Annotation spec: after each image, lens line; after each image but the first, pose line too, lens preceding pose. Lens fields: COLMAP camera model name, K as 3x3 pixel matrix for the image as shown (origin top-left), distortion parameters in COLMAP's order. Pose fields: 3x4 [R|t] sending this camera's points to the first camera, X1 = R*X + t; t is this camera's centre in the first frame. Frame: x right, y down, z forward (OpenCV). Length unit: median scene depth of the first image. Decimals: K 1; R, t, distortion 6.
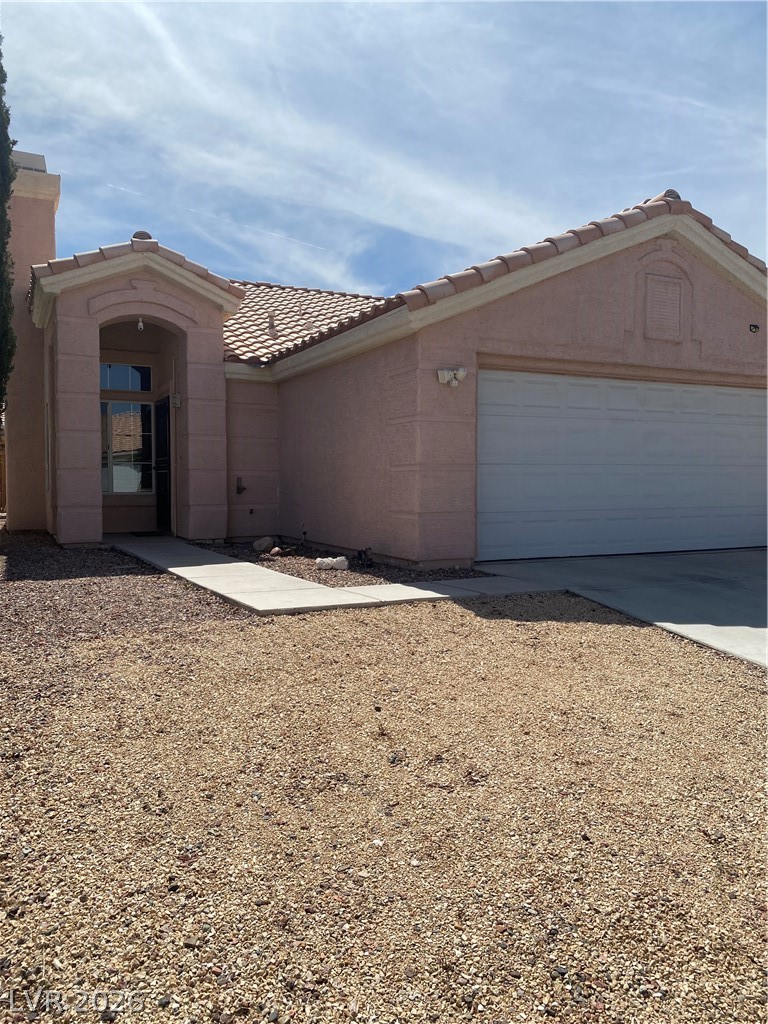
lens RADIAL K [[770.4, 0, 382.6], [0, 770.4, 509.8], [0, 0, 1]] dist [0.031217, -0.046699]
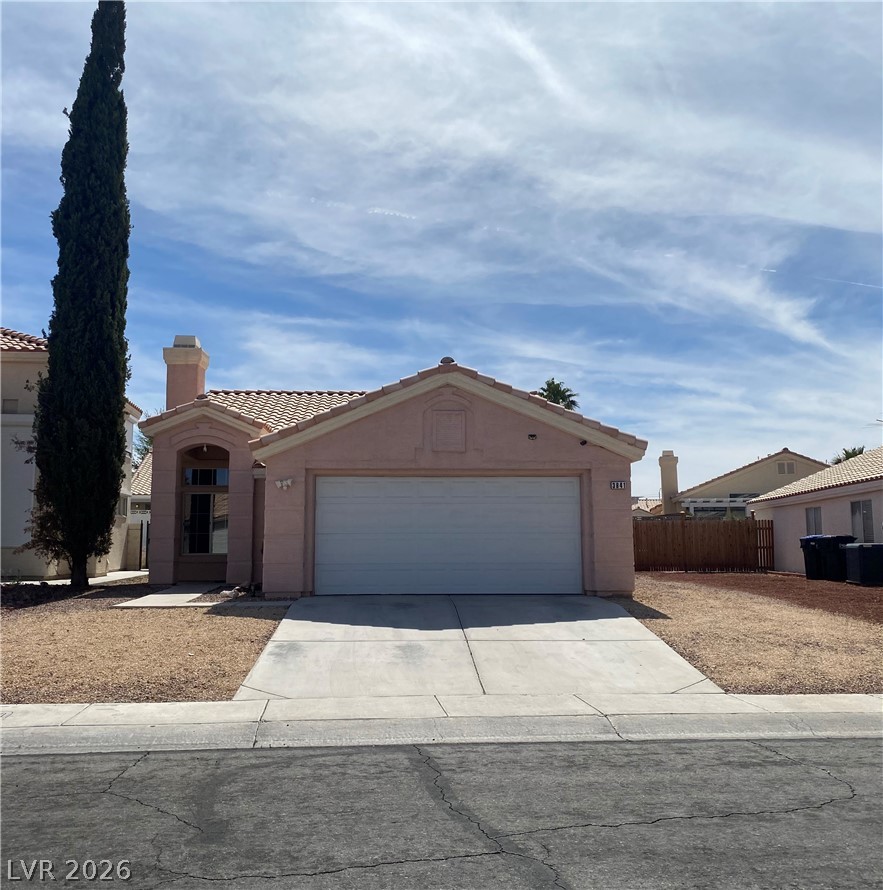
lens RADIAL K [[1060.4, 0, 441.6], [0, 1060.4, 447.0], [0, 0, 1]] dist [0.083362, 0.006648]
pose [[0.896150, -0.042351, -0.441725, 0.145236], [-0.019431, 0.990735, -0.134409, 0.006177], [0.443325, 0.129034, 0.887025, -0.098612]]
